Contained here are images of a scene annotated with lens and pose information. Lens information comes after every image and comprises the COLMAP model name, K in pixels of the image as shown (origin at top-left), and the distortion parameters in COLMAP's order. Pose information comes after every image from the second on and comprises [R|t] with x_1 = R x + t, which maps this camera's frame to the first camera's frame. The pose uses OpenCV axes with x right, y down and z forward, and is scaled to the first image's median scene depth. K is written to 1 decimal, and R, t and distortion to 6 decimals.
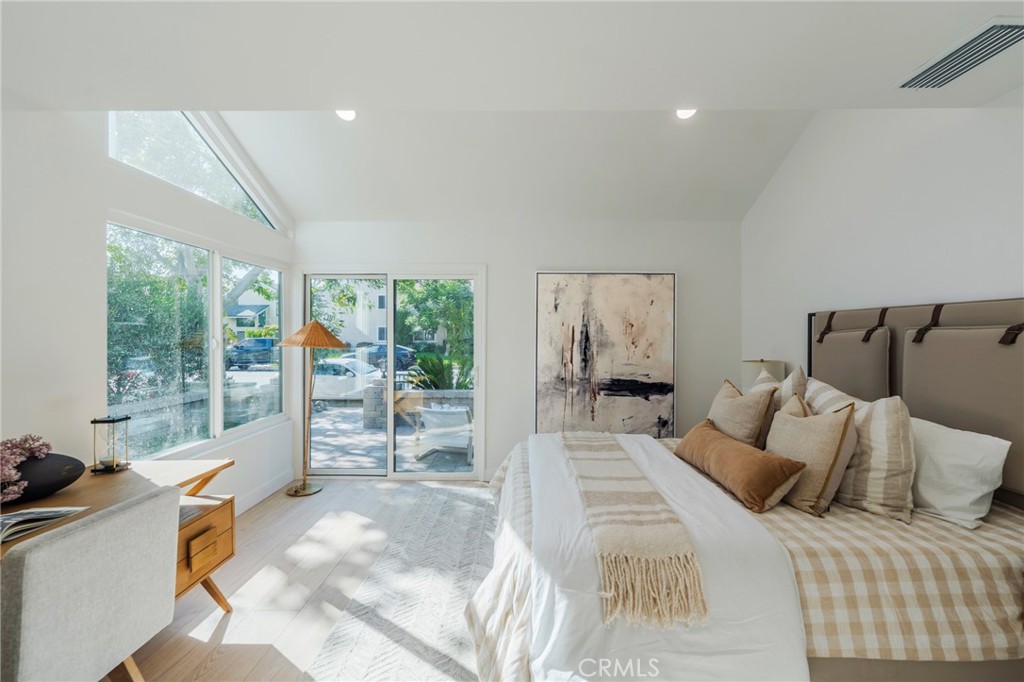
lens RADIAL K [[413.2, 0, 512.7], [0, 413.2, 336.0], [0, 0, 1]] dist [-0.002341, -0.000399]
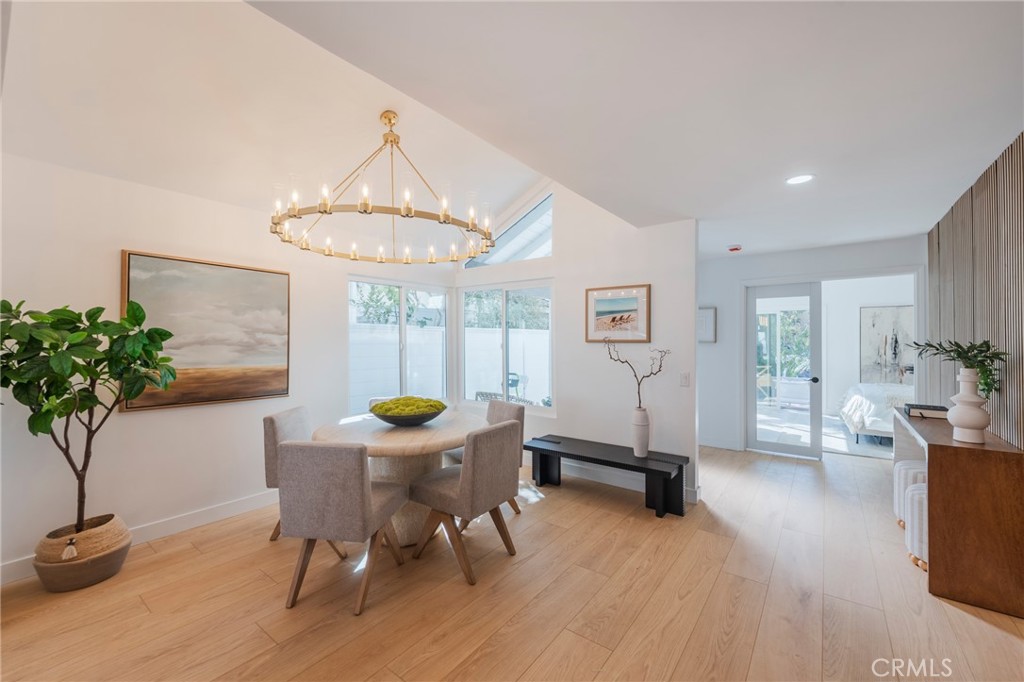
lens RADIAL K [[411.9, 0, 516.4], [0, 411.9, 340.4], [0, 0, 1]] dist [-0.001387, -0.000147]
pose [[0.811893, -0.009112, -0.583735, -0.121976], [0.004772, 0.999948, -0.008971, 0.008290], [0.583786, 0.004498, 0.811895, -1.459742]]
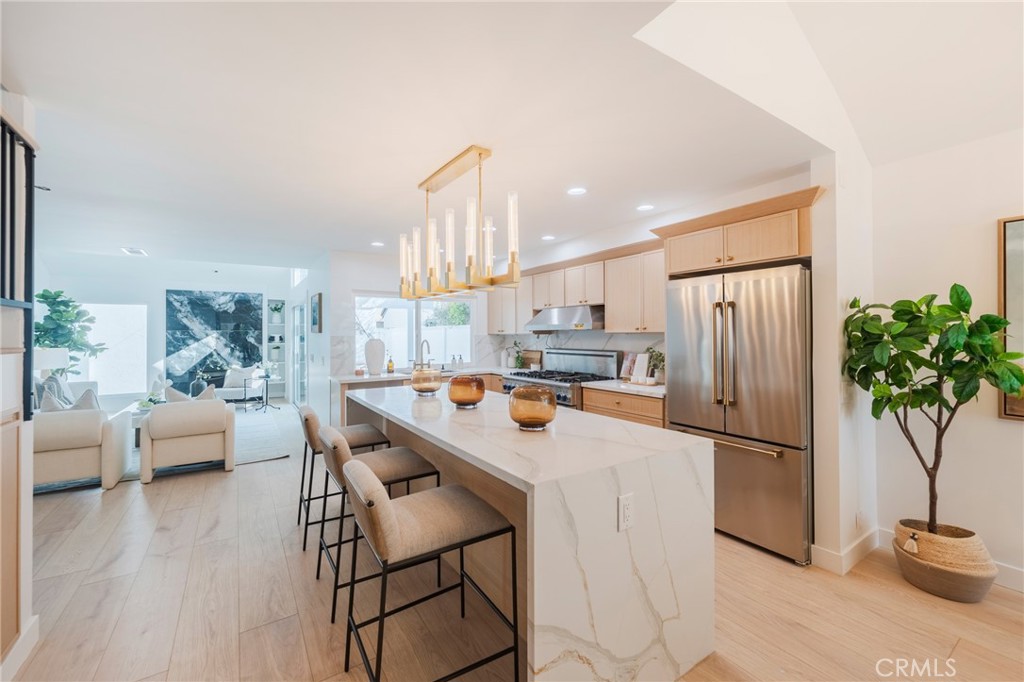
lens RADIAL K [[419.2, 0, 510.5], [0, 419.2, 332.9], [0, 0, 1]] dist [-0.001014, -0.000121]
pose [[-0.823527, -0.006450, -0.567241, -0.180968], [-0.003451, 0.999974, -0.006361, 0.008452], [0.567267, -0.003280, -0.823528, -1.199848]]
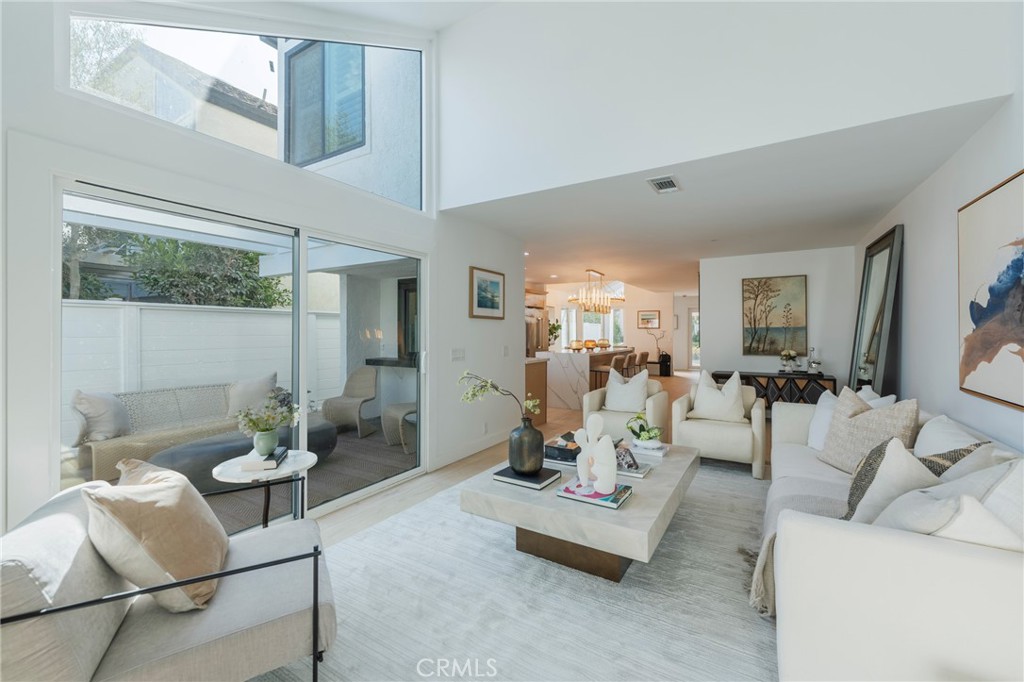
lens RADIAL K [[419.2, 0, 510.5], [0, 419.2, 332.9], [0, 0, 1]] dist [-0.001014, -0.000121]
pose [[0.862661, -0.008046, -0.505719, 0.193362], [0.006813, 0.999968, -0.004289, 0.046561], [0.505737, 0.000255, 0.862688, -3.762018]]
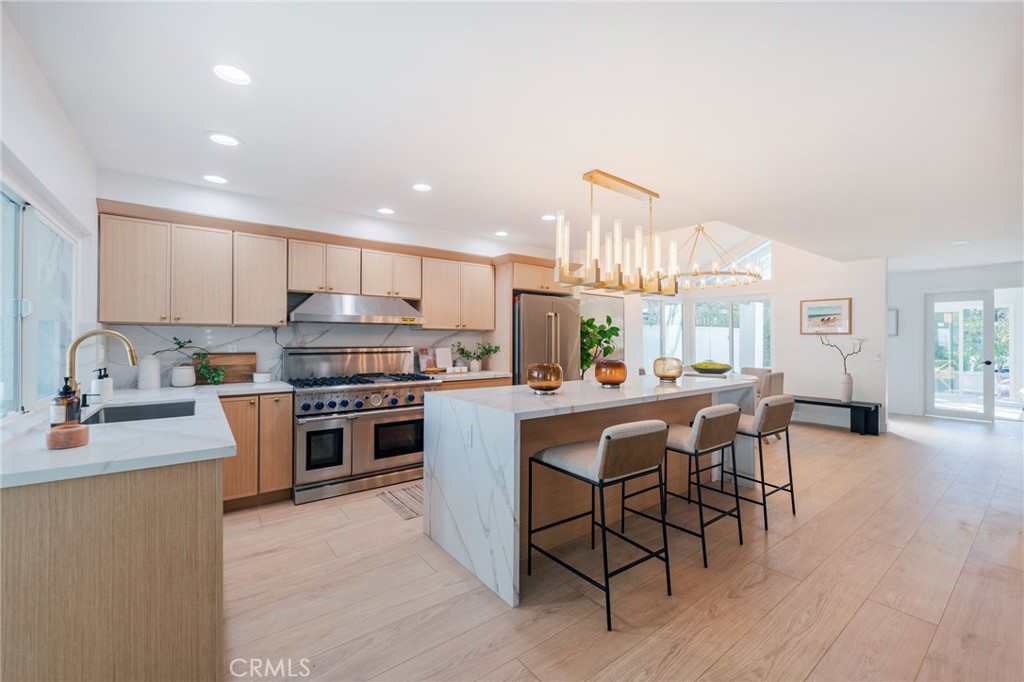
lens RADIAL K [[416.3, 0, 515.0], [0, 416.3, 337.8], [0, 0, 1]] dist [0.001494, -0.000387]
pose [[0.624977, -0.013623, -0.780524, -0.001086], [0.001291, 0.999864, -0.016417, 0.043382], [0.780642, 0.009253, 0.624910, -2.435745]]
